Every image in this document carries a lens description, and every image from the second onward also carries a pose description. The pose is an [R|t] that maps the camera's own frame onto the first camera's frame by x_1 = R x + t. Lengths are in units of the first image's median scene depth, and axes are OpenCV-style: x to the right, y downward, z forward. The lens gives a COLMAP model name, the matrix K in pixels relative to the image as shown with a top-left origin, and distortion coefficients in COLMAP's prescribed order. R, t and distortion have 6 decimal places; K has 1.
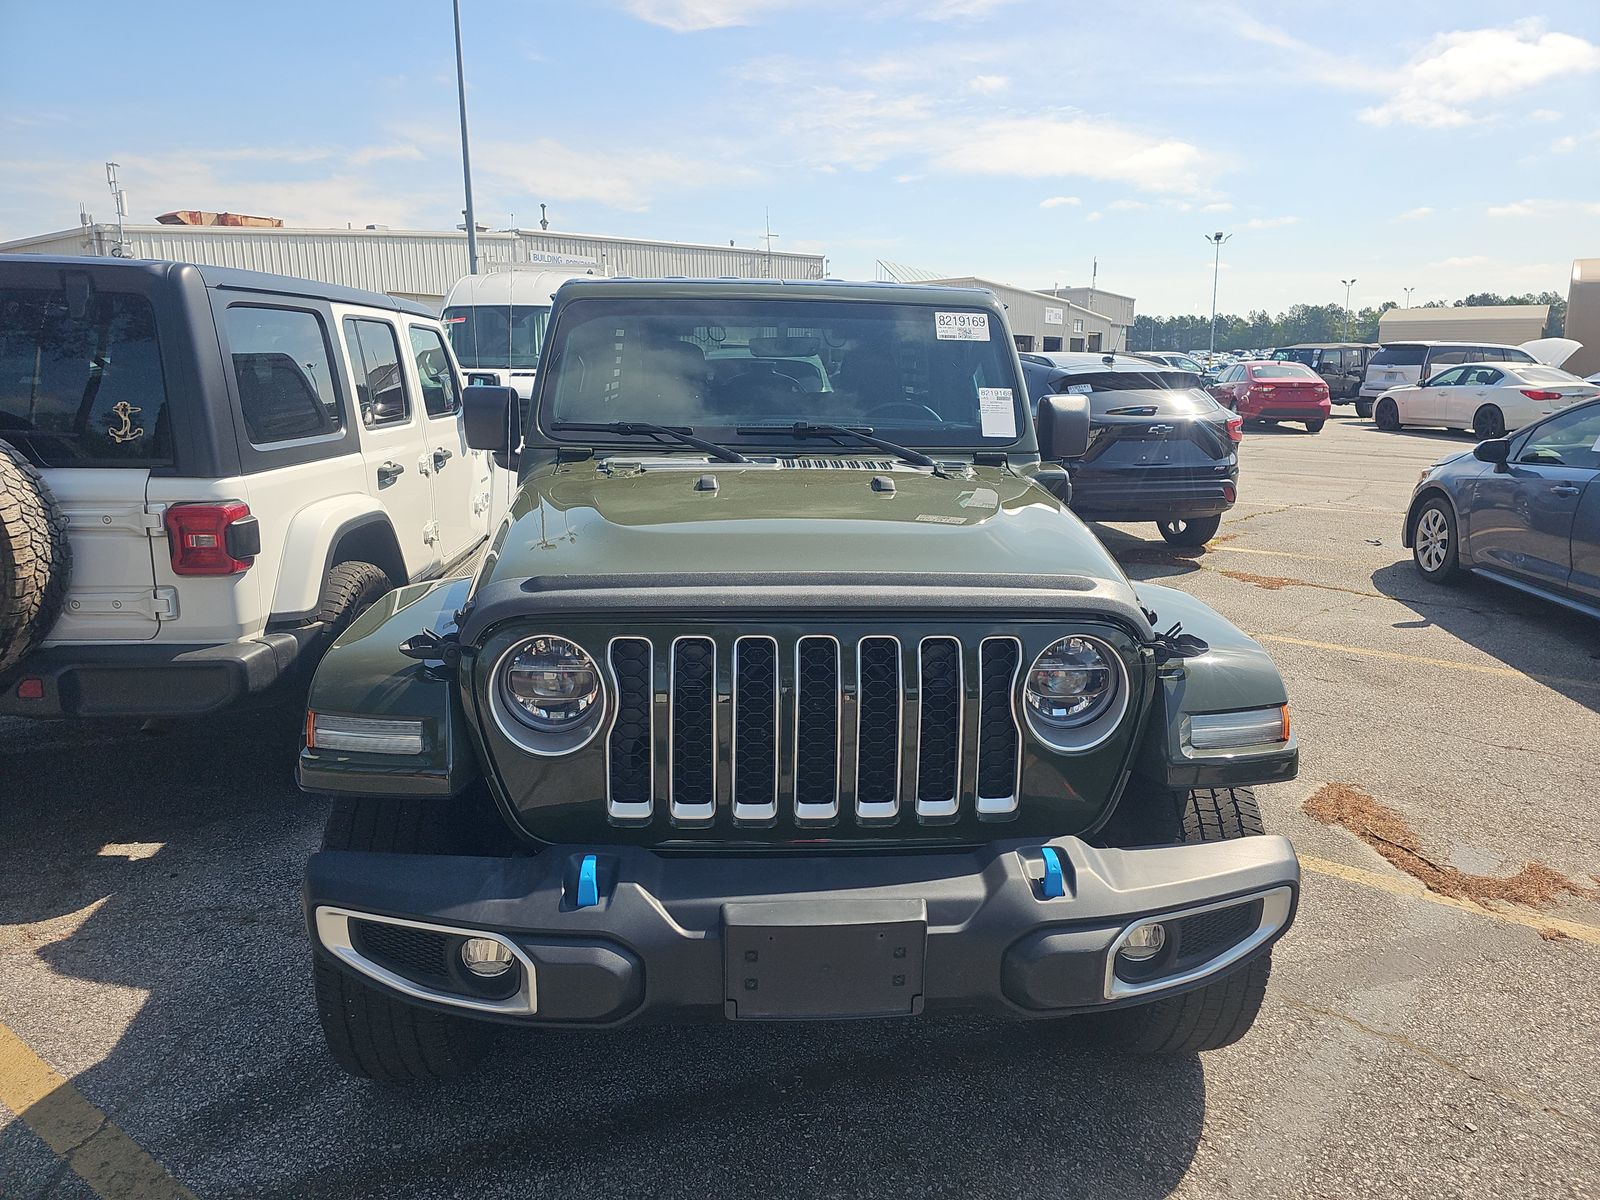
lens RADIAL K [[1103.0, 0, 831.0], [0, 1103.0, 606.0], [0, 0, 1]] dist [0.066505, -0.075266]
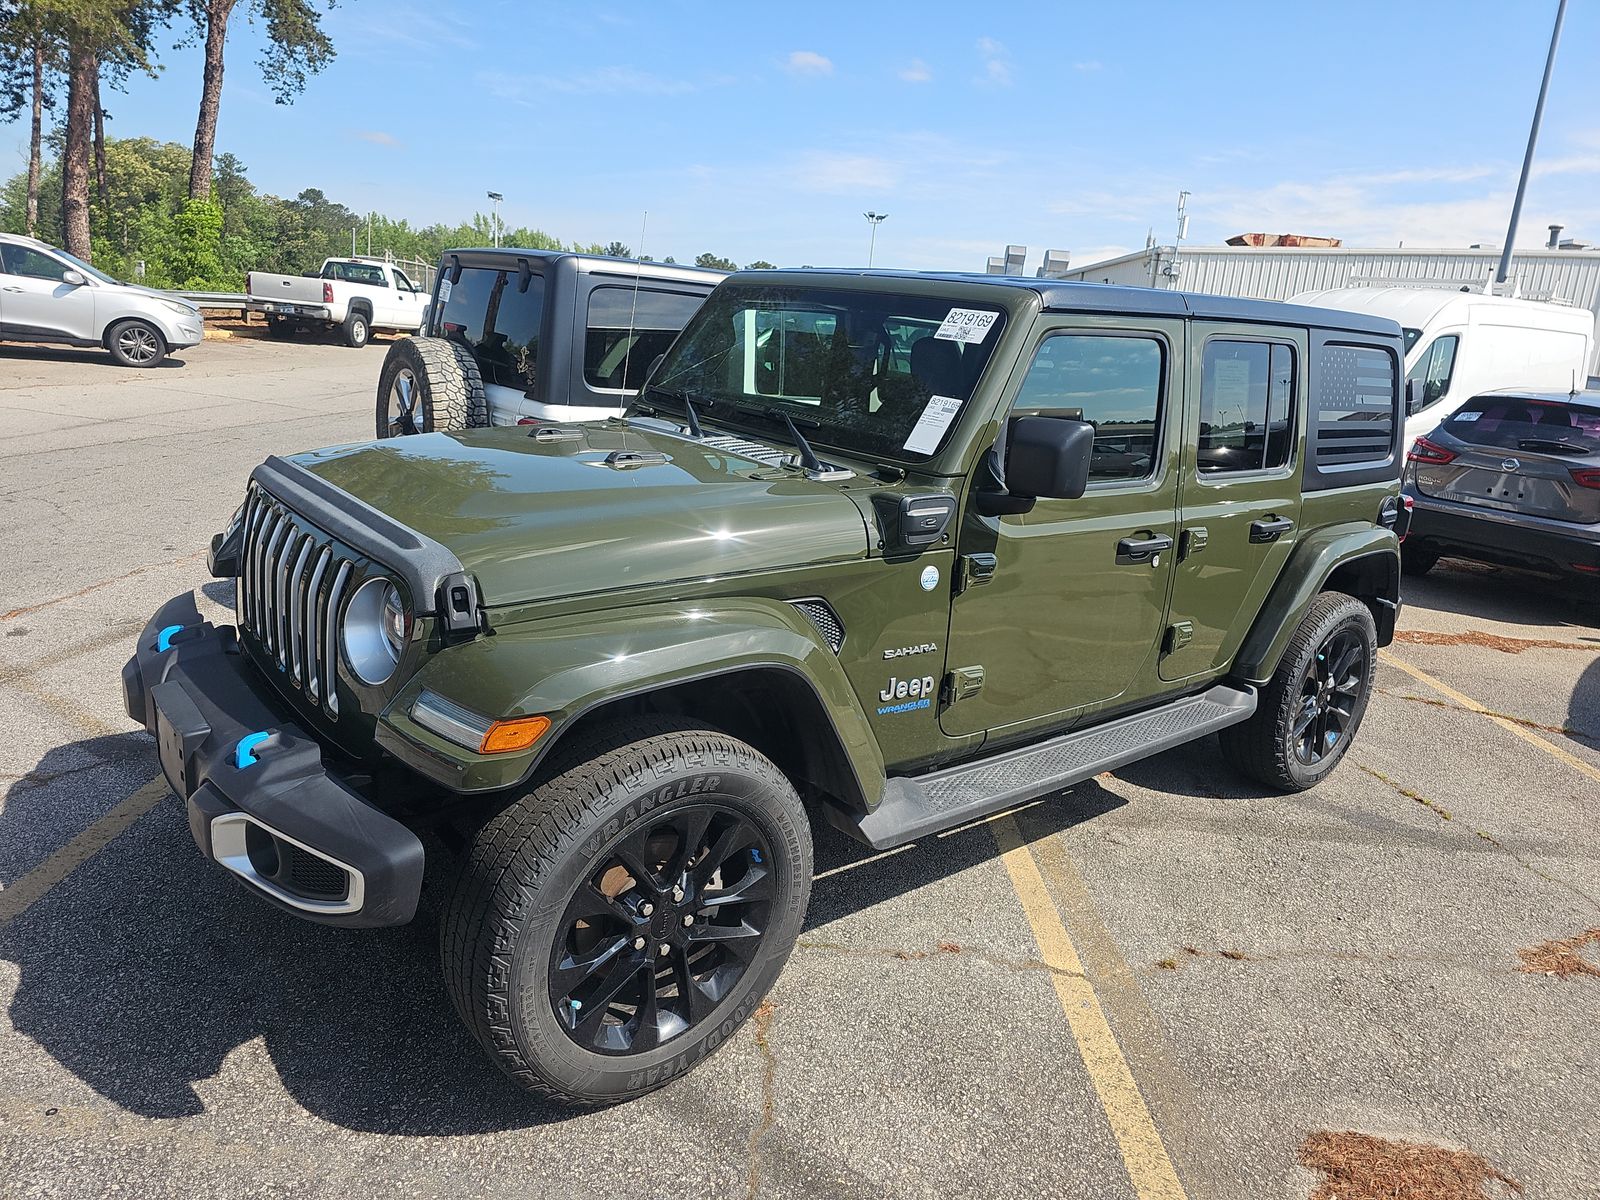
lens RADIAL K [[1101.4, 0, 800.0], [0, 1101.4, 600.0], [0, 0, 1]] dist [0.070346, -0.071199]
pose [[0.557068, 0.244103, -0.793781, 0.069691], [-0.264032, 0.958290, 0.109397, -0.009697], [0.787377, 0.148642, 0.598284, 0.037317]]
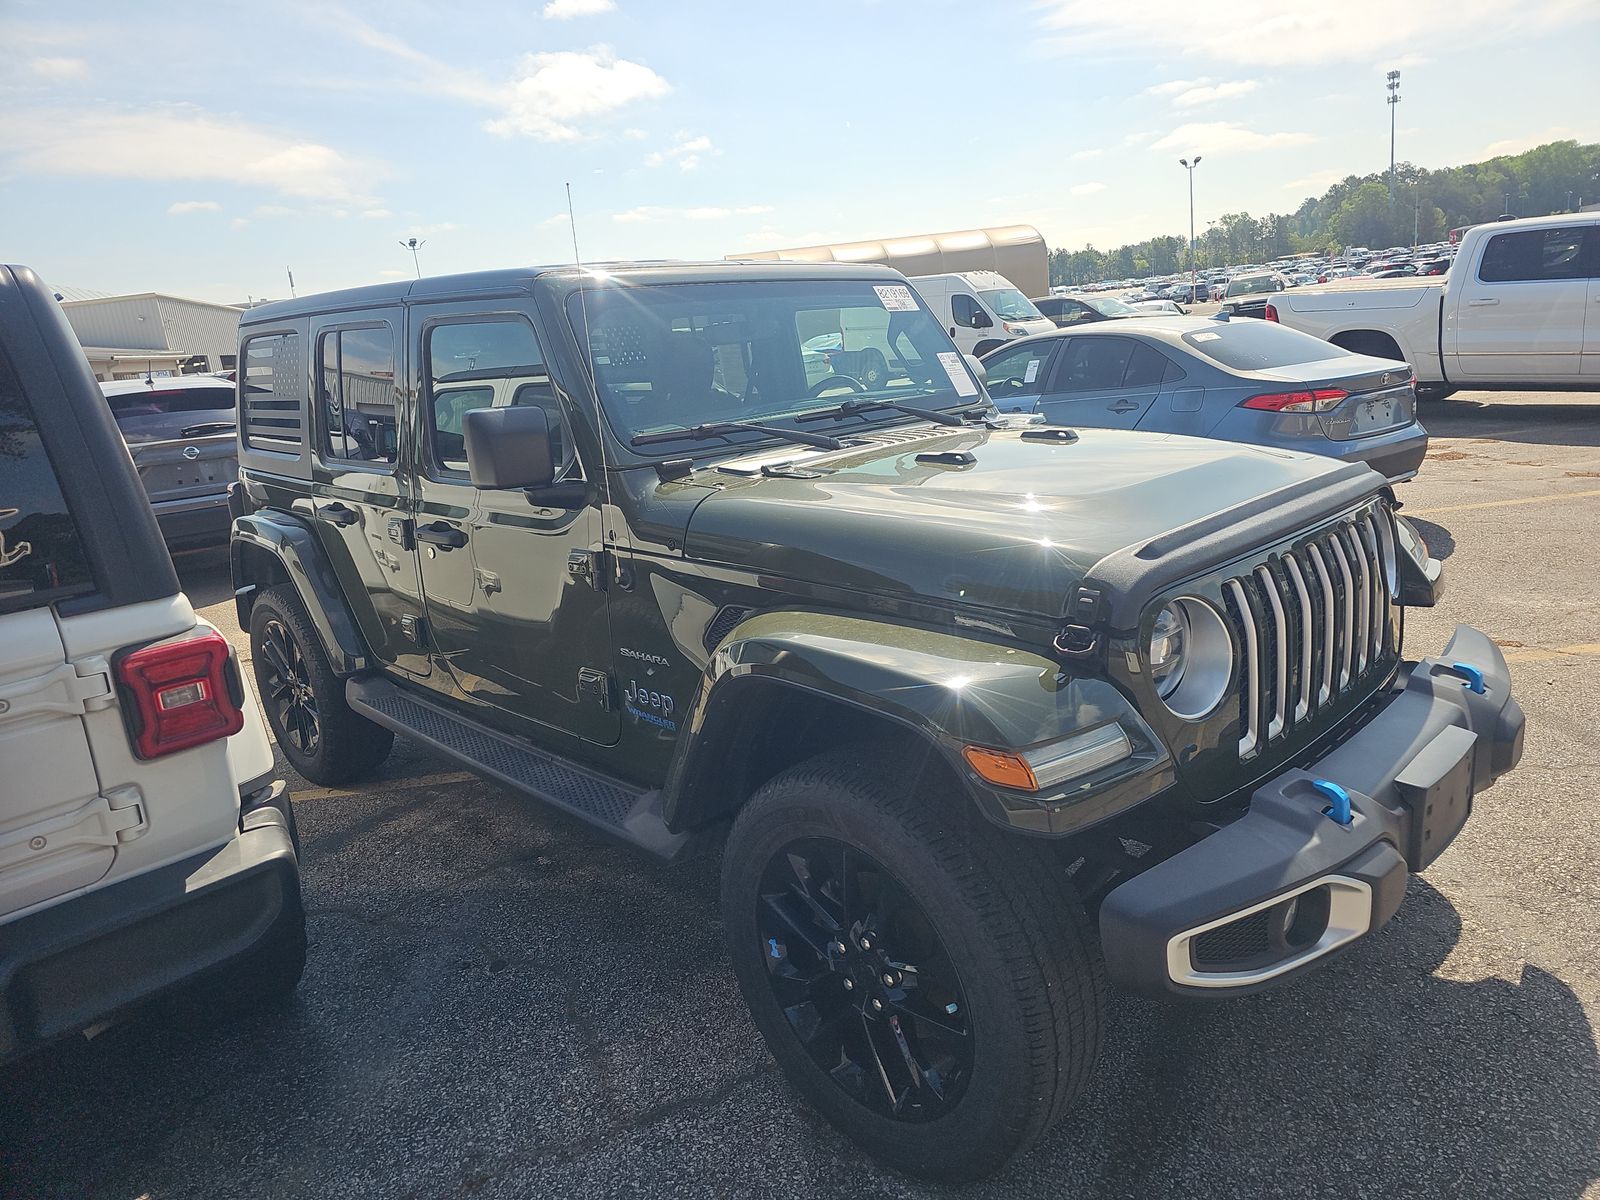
lens RADIAL K [[1103.0, 0, 831.0], [0, 1103.0, 606.0], [0, 0, 1]] dist [0.066505, -0.075266]
pose [[0.741212, -0.231034, 0.630260, -0.058793], [0.235723, 0.968695, 0.077874, -0.006124], [-0.628521, 0.090845, 0.772469, 0.023476]]
